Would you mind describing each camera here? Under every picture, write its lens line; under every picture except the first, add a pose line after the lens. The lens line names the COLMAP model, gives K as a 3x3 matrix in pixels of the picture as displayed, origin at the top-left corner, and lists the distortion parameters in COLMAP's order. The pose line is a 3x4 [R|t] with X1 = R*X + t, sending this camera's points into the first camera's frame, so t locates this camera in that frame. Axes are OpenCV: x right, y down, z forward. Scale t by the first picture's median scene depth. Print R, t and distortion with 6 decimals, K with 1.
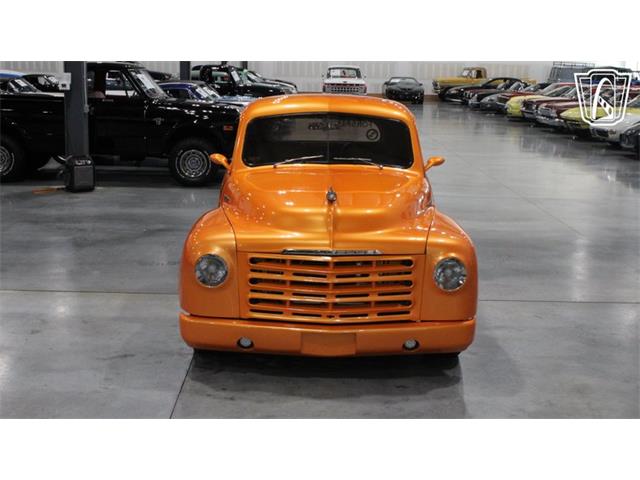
lens RADIAL K [[843.8, 0, 311.9], [0, 843.8, 264.3], [0, 0, 1]] dist [-0.009104, 0.000000]
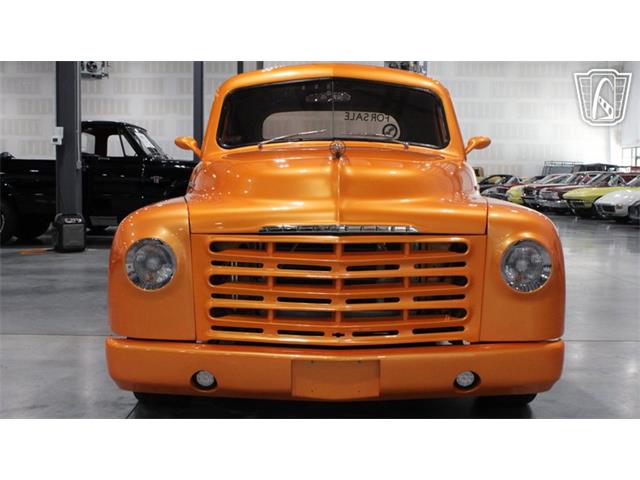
lens RADIAL K [[781.4, 0, 315.9], [0, 781.4, 246.5], [0, 0, 1]] dist [-0.037210, 0.000000]
pose [[0.999901, -0.010690, -0.009171, 0.010769], [0.009322, 0.990380, -0.138062, 0.074153], [0.010559, 0.137963, 0.990381, 0.400671]]
